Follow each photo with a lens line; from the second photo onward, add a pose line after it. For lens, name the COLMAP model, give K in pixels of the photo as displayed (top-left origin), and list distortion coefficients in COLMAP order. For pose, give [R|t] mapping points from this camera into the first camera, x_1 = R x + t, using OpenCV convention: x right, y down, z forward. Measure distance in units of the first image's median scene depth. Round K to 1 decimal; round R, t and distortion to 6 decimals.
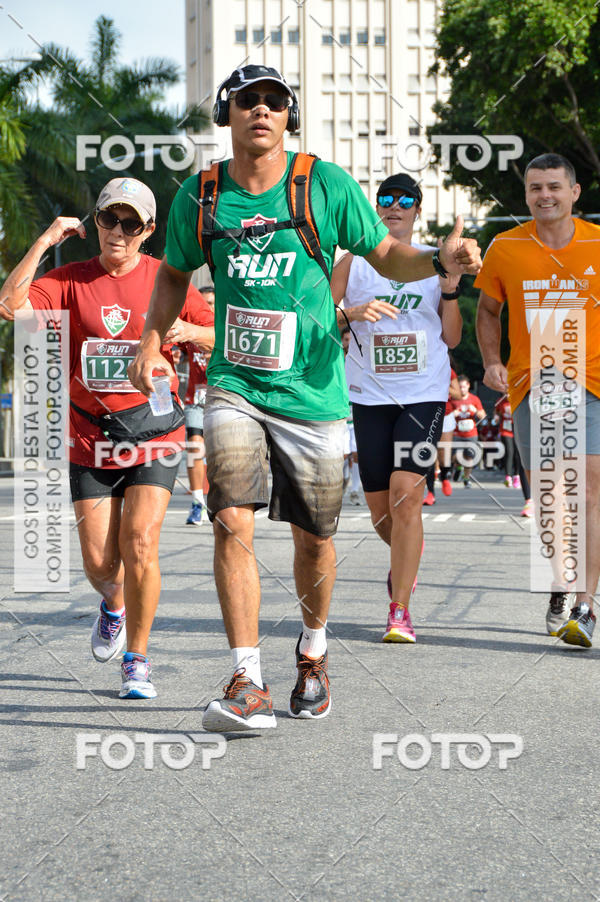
lens RADIAL K [[3997.4, 0, 333.3], [0, 3997.4, 405.1], [0, 0, 1]] dist [0.292812, -1.969252]
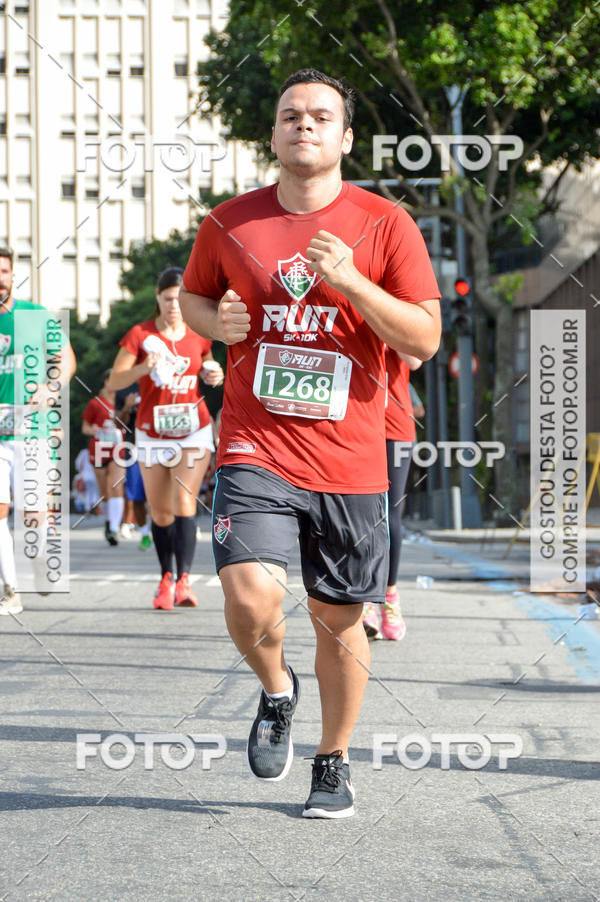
lens RADIAL K [[4543.5, 0, 345.0], [0, 4543.5, 400.2], [0, 0, 1]] dist [0.292691, -3.023091]
pose [[0.997417, -0.000539, 0.071832, -0.010512], [0.001070, 0.999972, -0.007350, 0.000437], [-0.071826, 0.007408, 0.997390, 0.141686]]
